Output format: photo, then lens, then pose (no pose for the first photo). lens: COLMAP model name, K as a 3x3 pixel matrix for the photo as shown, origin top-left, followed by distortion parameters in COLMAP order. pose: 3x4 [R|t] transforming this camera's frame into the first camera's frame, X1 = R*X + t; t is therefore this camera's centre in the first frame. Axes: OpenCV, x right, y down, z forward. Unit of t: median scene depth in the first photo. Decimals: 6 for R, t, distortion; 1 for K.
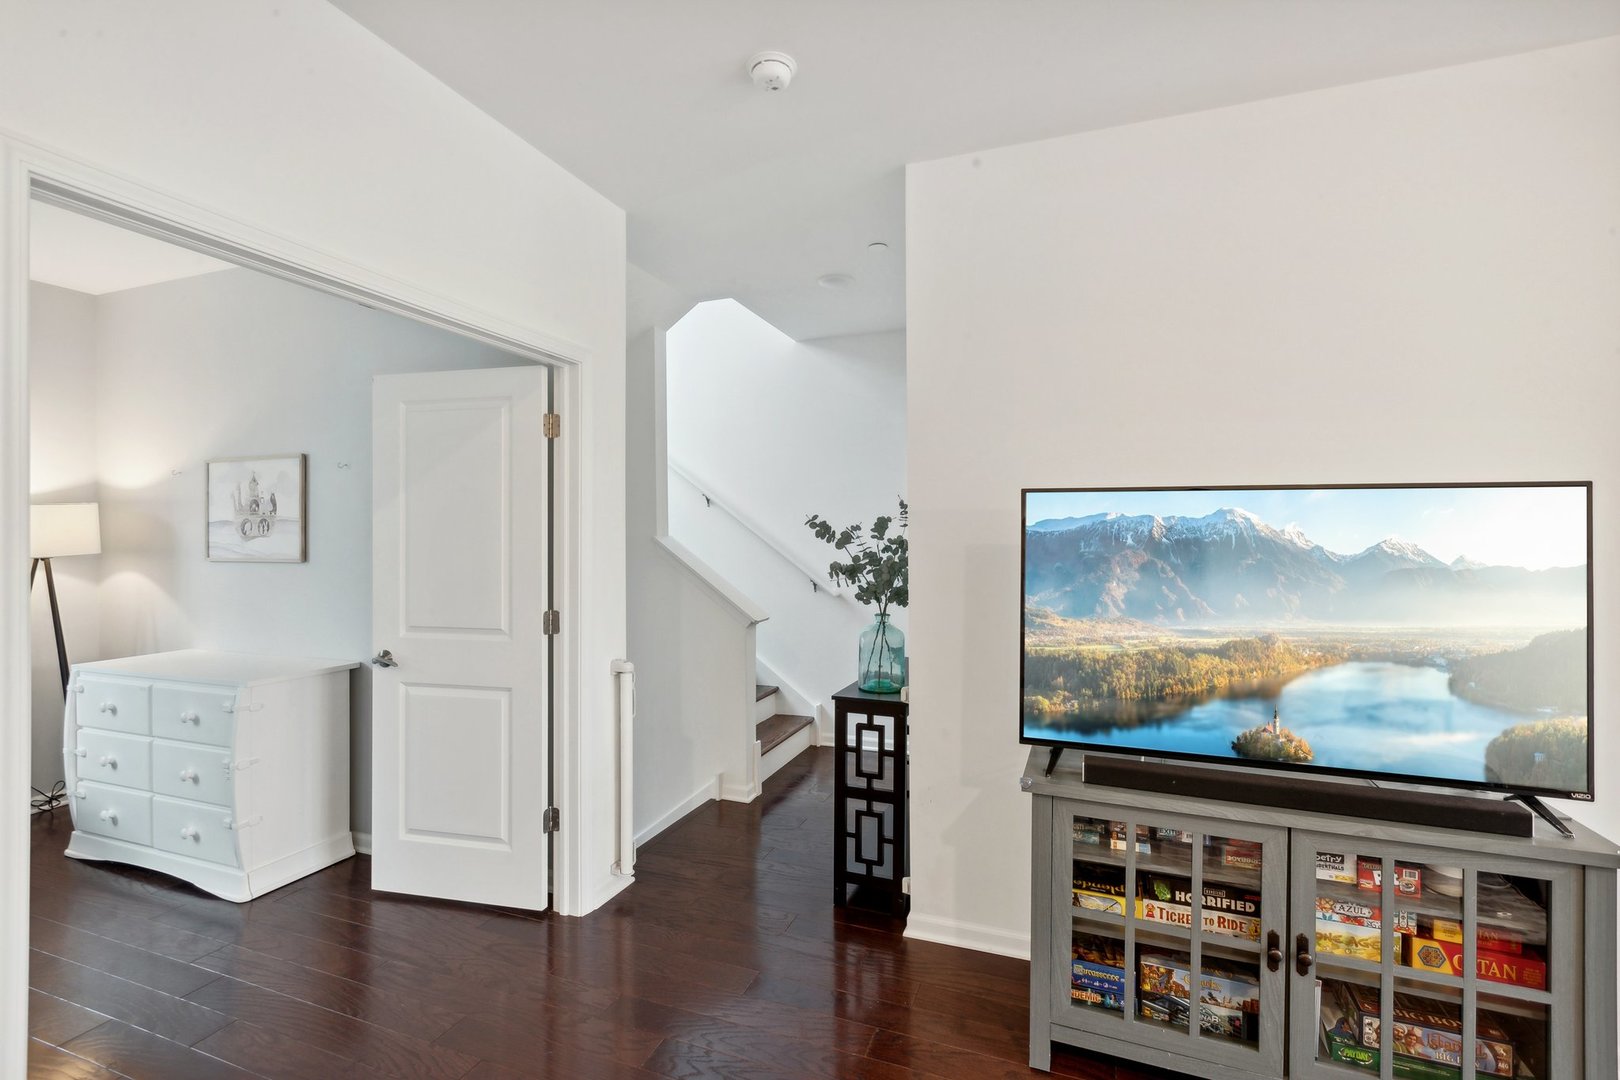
lens RADIAL K [[736.1, 0, 812.0], [0, 736.1, 535.3], [0, 0, 1]] dist [0.003534, -0.002306]
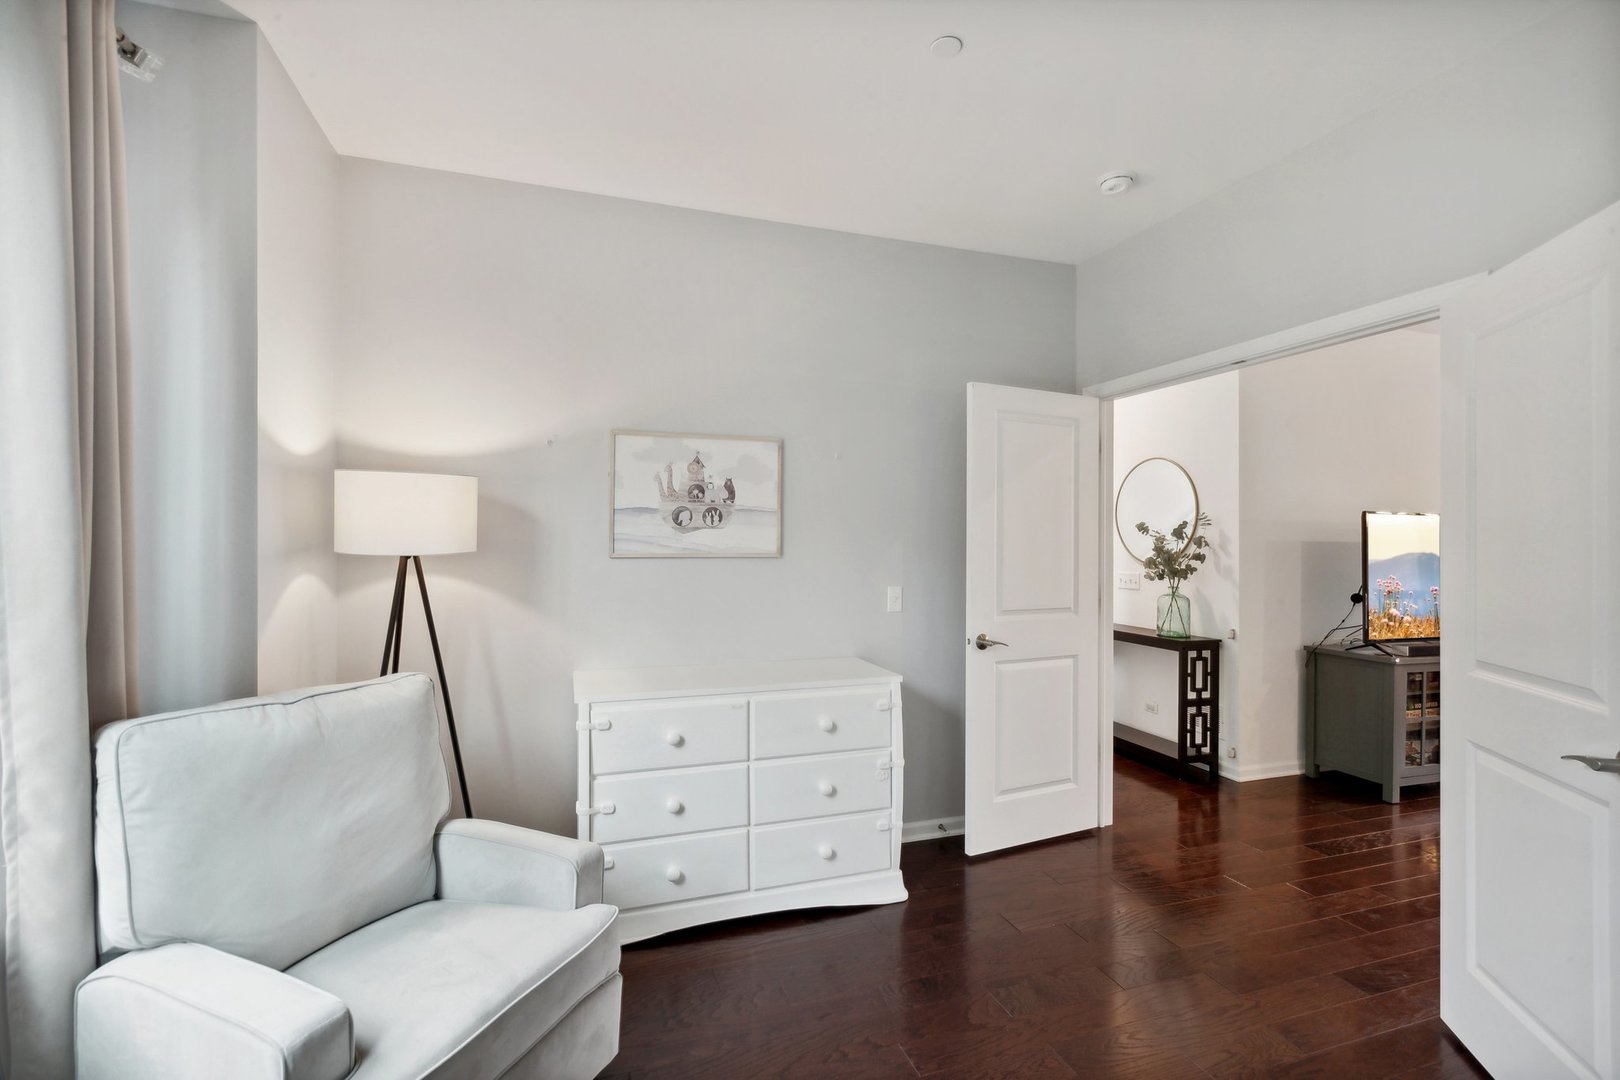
lens RADIAL K [[736.1, 0, 804.3], [0, 736.1, 551.5], [0, 0, 1]] dist [0.003534, -0.002306]
pose [[0.775771, -0.005585, 0.630989, -1.342449], [-0.006307, 0.999842, 0.016603, 0.015659], [-0.630983, -0.016860, 0.775614, 0.294636]]
